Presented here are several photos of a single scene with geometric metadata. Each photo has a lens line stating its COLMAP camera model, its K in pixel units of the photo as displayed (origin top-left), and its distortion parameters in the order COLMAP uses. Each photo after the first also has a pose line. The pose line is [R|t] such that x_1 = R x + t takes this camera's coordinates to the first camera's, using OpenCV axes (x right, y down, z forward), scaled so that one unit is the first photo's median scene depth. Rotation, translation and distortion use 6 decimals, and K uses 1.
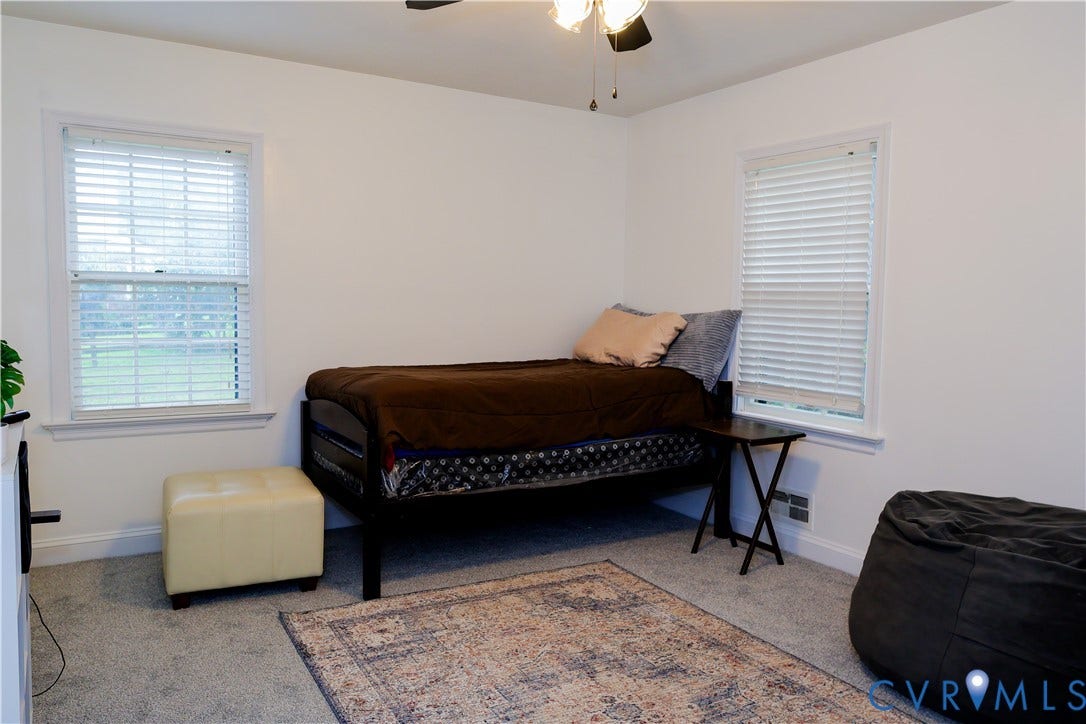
lens RADIAL K [[808.9, 0, 543.0], [0, 808.9, 362.0], [0, 0, 1]] dist [0.042598, -0.152589]
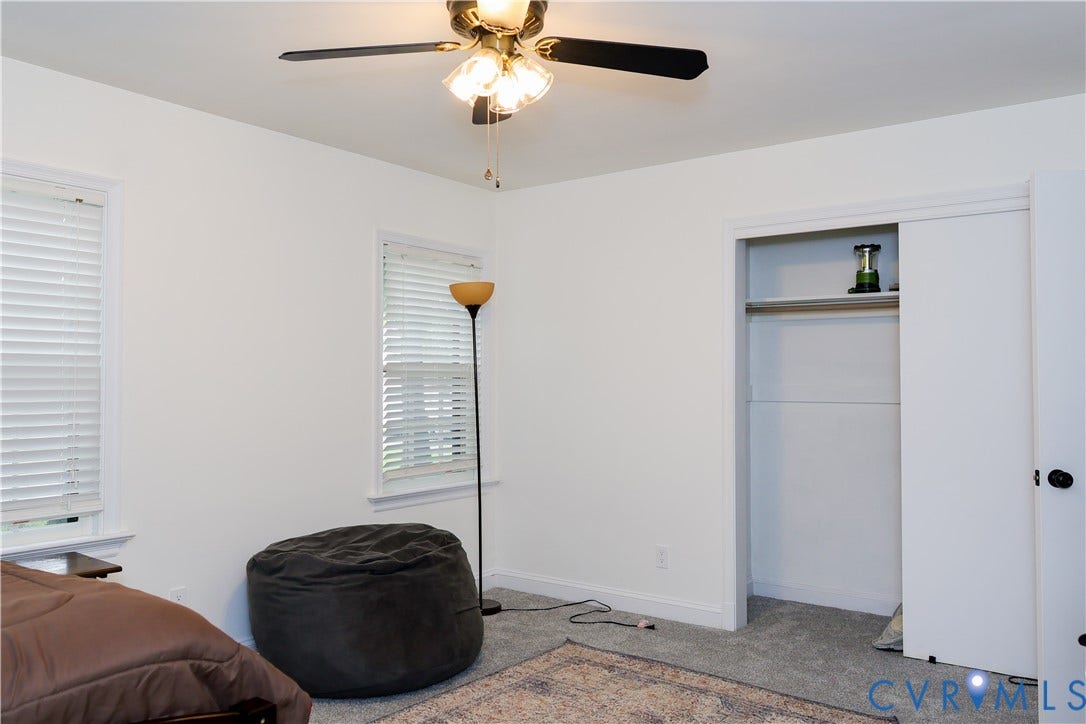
lens RADIAL K [[812.0, 0, 543.0], [0, 812.0, 362.0], [0, 0, 1]] dist [-0.000221, -0.000922]
pose [[-0.367756, 0.004976, 0.929909, -0.557764], [0.070951, 0.997221, 0.022724, -0.077440], [-0.927212, 0.074335, -0.367087, 0.867957]]
